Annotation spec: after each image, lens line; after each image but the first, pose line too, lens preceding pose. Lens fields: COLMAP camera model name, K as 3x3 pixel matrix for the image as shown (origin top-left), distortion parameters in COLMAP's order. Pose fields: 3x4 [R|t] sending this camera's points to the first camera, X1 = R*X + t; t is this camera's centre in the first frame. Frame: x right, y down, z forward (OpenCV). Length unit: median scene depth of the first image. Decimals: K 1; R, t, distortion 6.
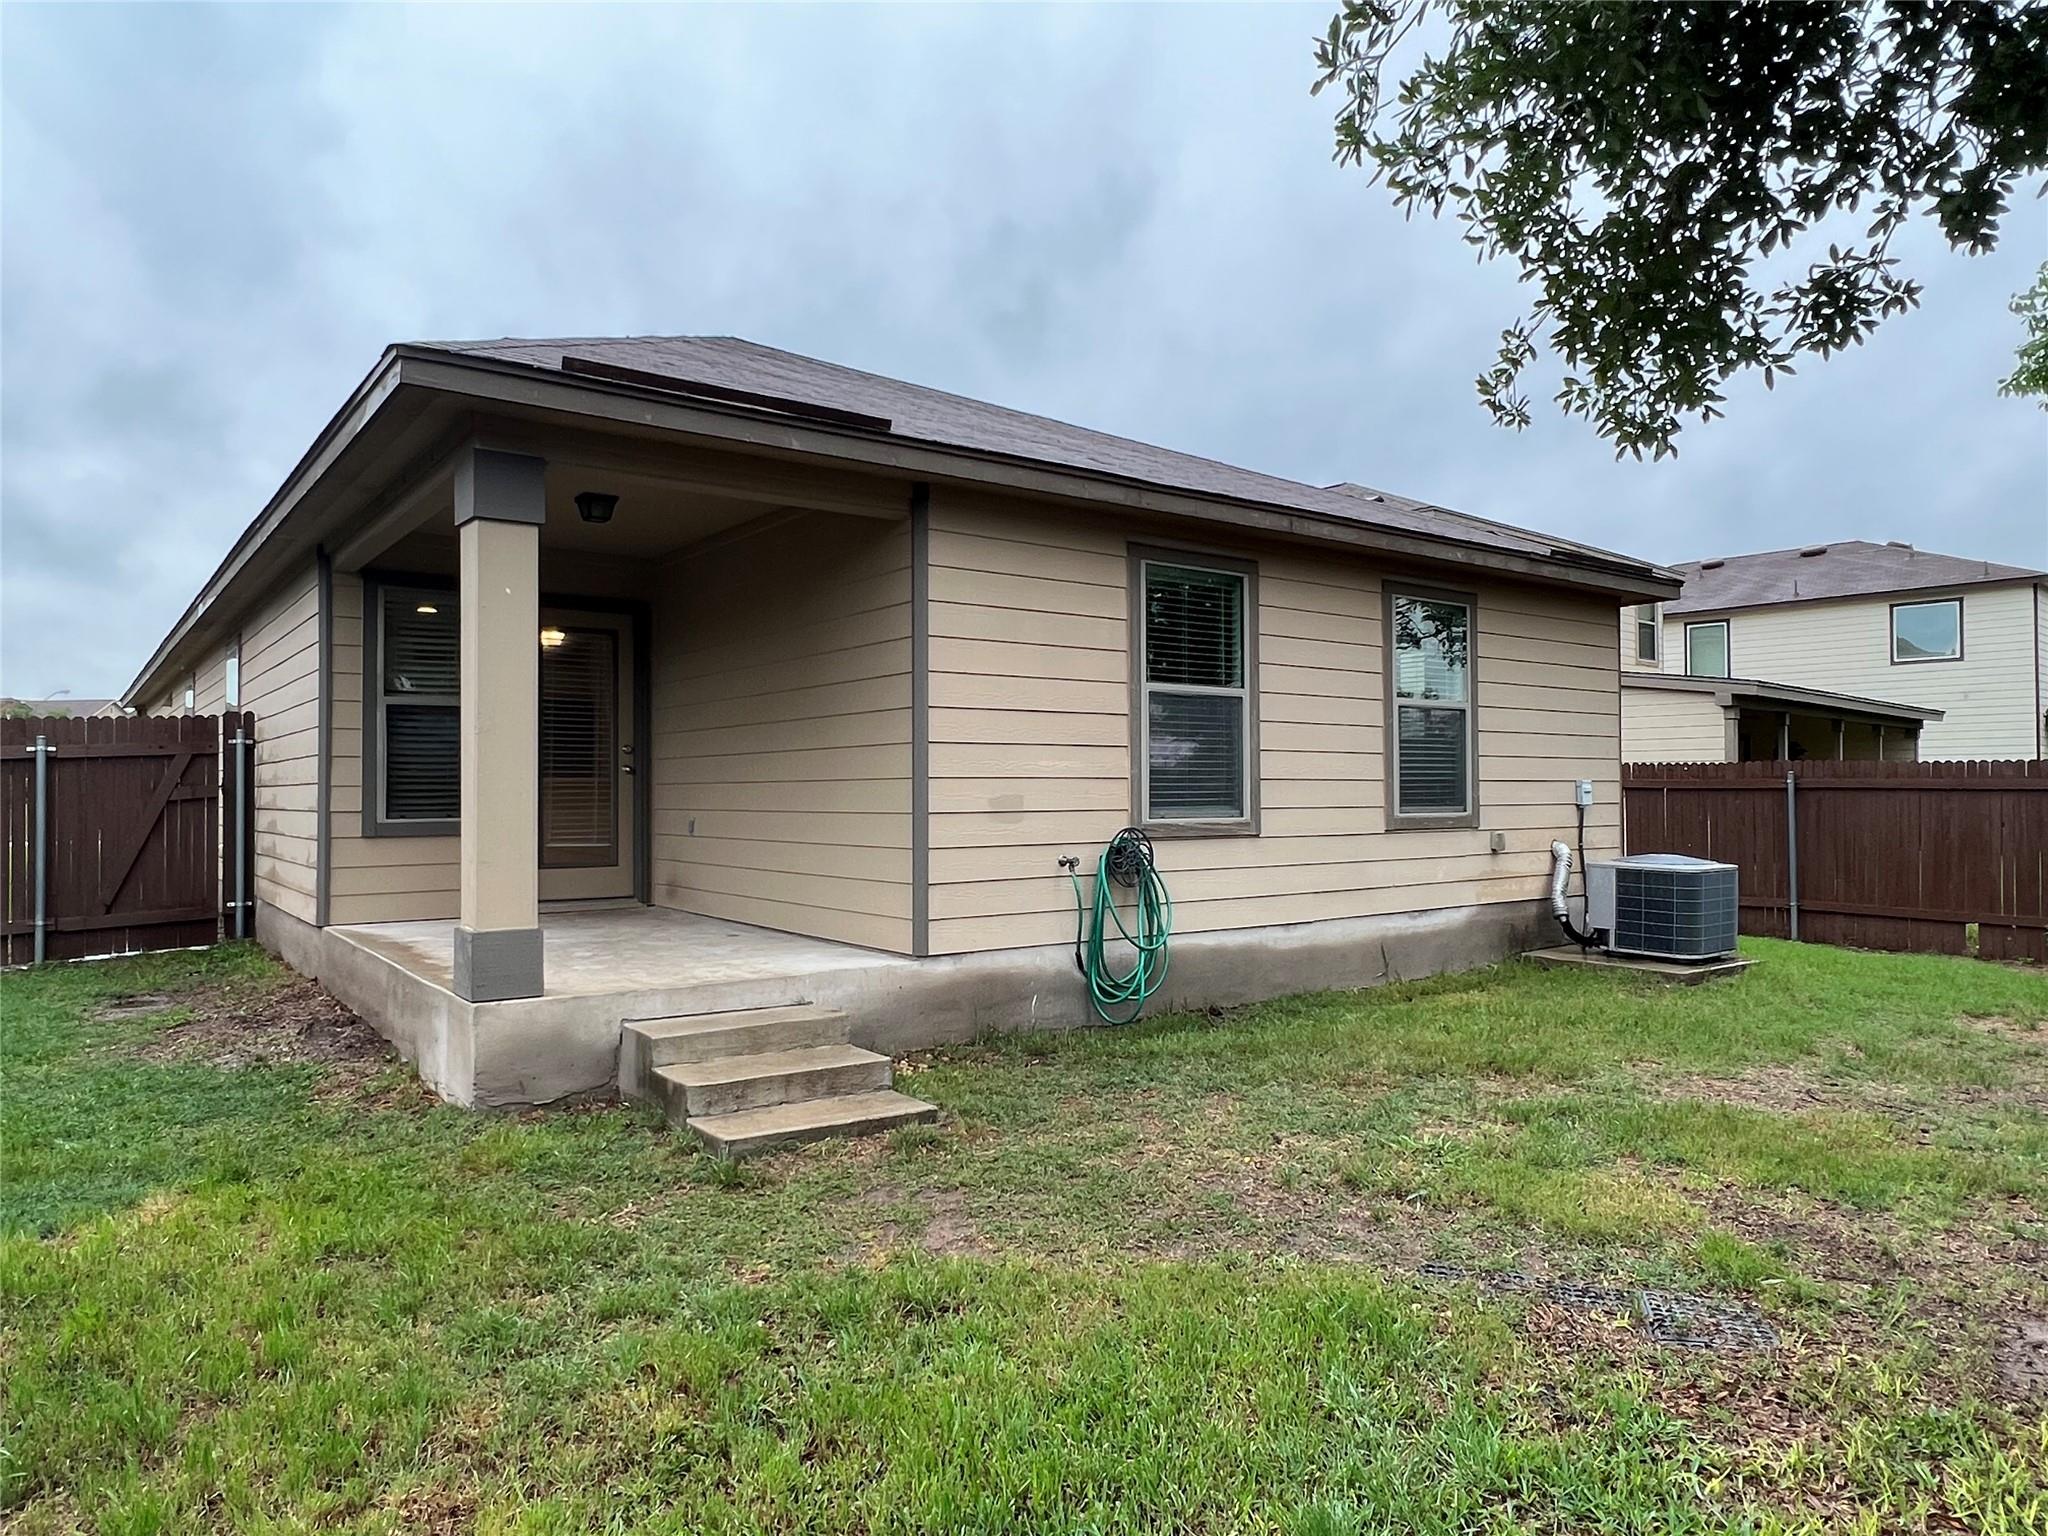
lens RADIAL K [[1298.9, 0, 1025.1], [0, 1298.9, 771.3], [0, 0, 1]] dist [-0.002294, 0.000792]
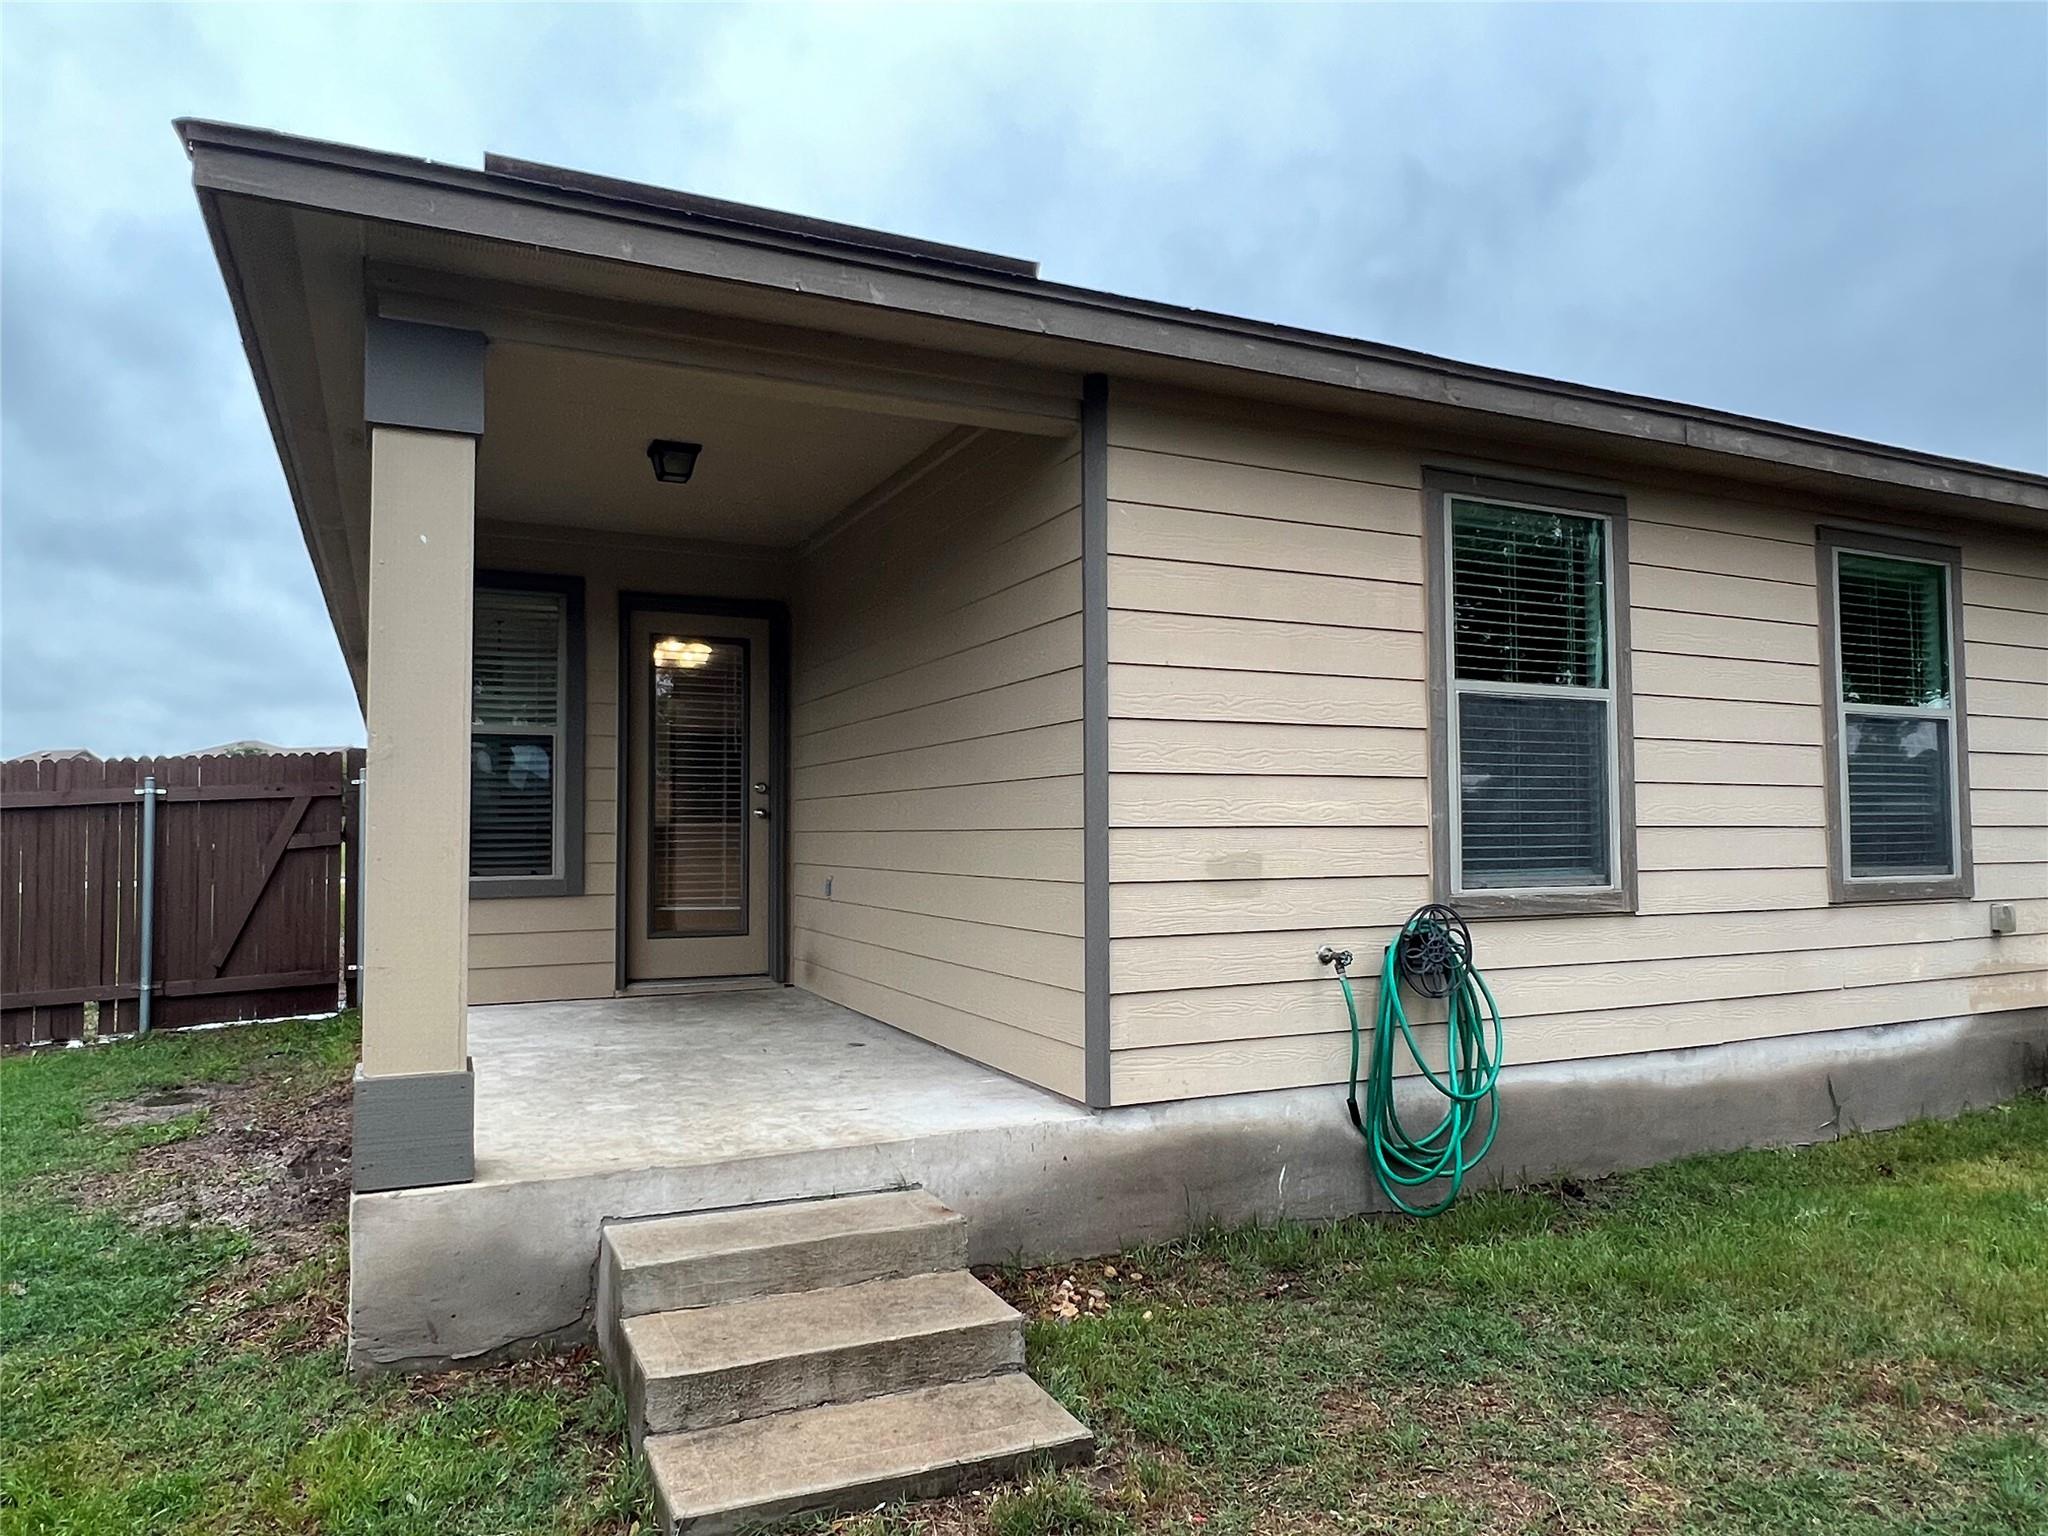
lens RADIAL K [[1298.9, 0, 1006.7], [0, 1298.9, 769.5], [0, 0, 1]] dist [-0.002294, 0.000792]
pose [[0.977177, -0.009477, -0.212217, 0.011146], [0.002979, 0.999517, -0.030919, -0.003918], [0.212408, 0.029581, 0.976733, 0.315673]]
